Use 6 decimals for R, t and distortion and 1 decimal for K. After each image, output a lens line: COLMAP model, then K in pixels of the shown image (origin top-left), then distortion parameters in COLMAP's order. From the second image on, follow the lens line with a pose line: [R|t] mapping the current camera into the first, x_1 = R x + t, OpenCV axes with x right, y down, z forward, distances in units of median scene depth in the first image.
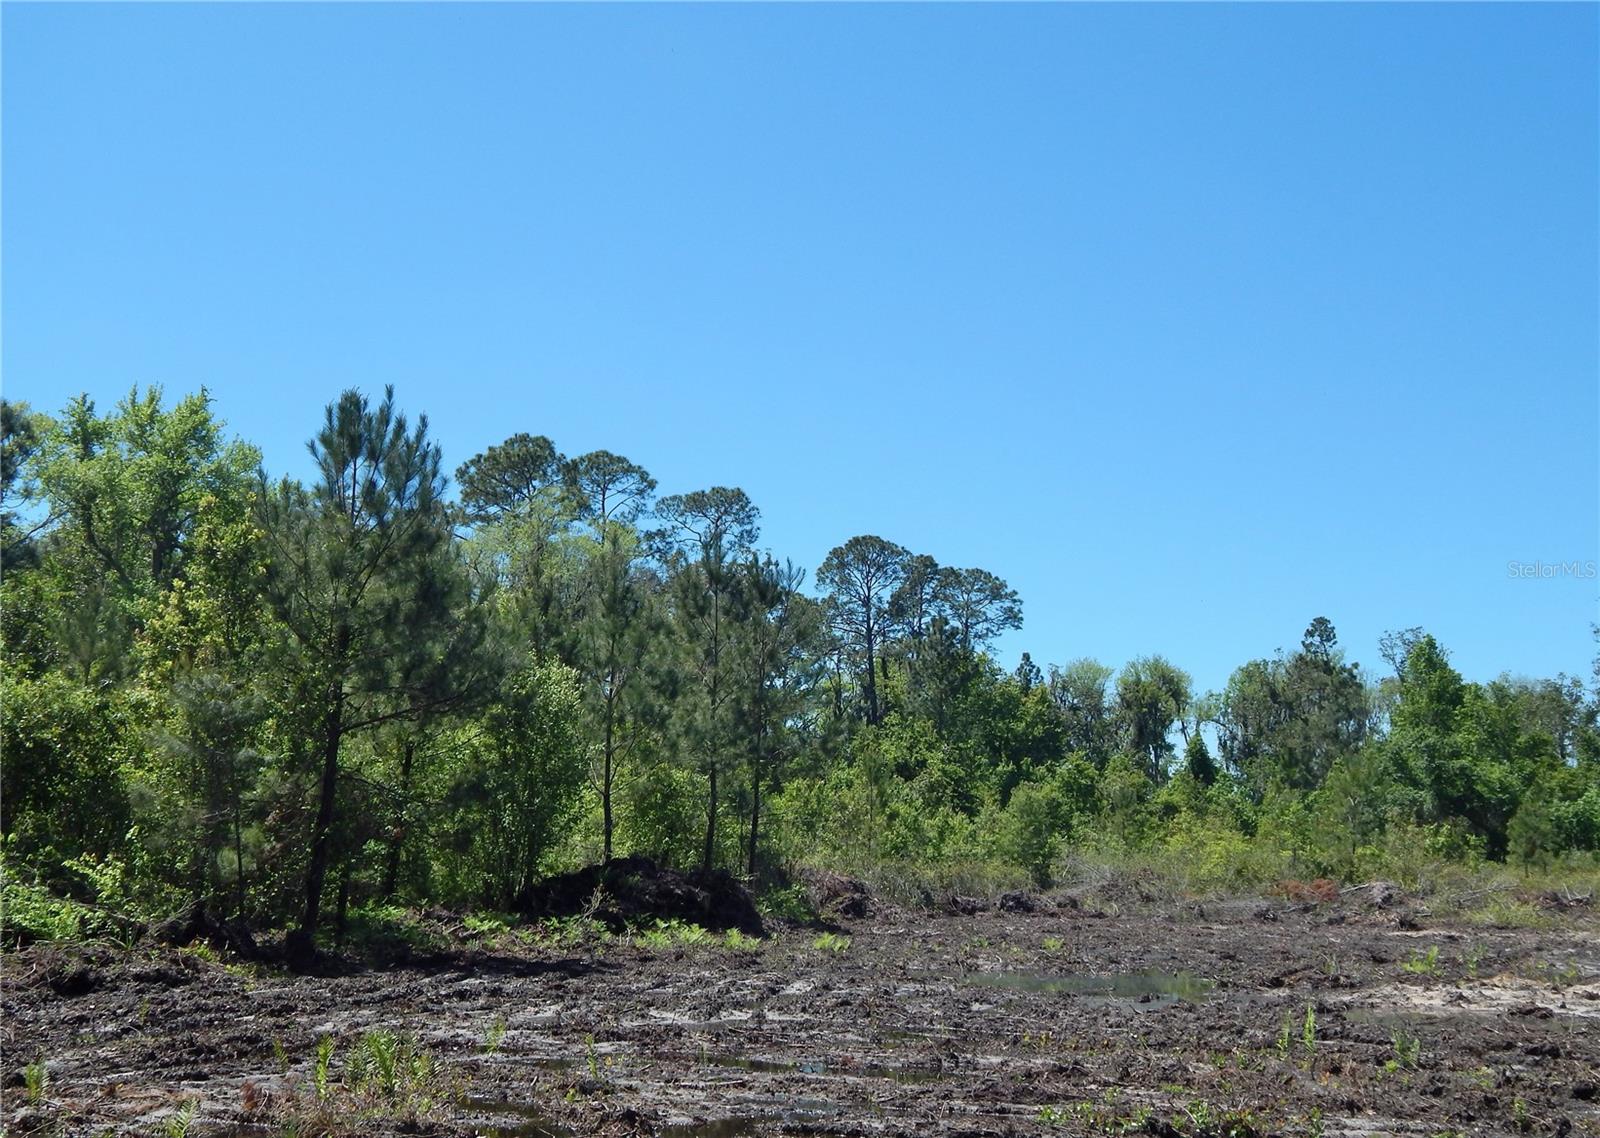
lens RADIAL K [[1830.3, 0, 800.0], [0, 1830.3, 569.3], [0, 0, 1]] dist [-0.000293, 0.000000]
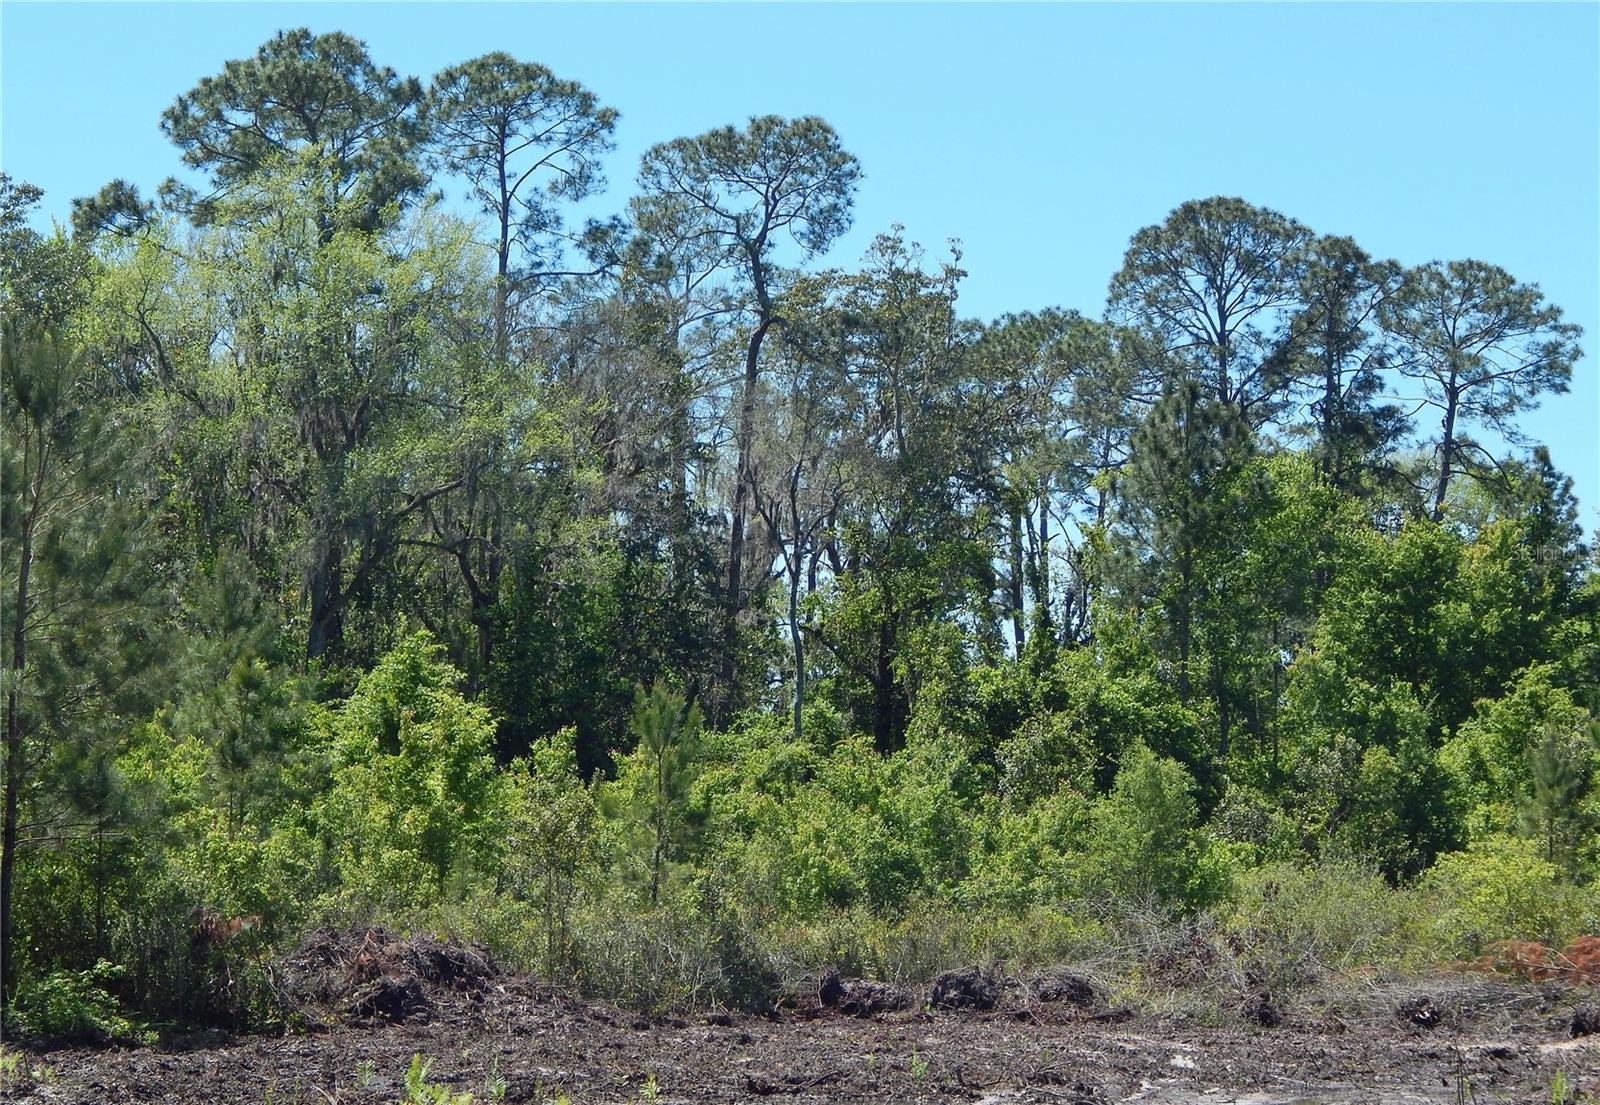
lens RADIAL K [[4139.7, 0, 800.0], [0, 4139.7, 552.8], [0, 0, 1]] dist [0.011320, 0.000000]
pose [[0.978244, -0.027121, -0.205677, 0.177486], [0.041615, 0.996920, 0.066473, -0.003945], [0.203241, -0.073586, 0.976360, -0.035794]]
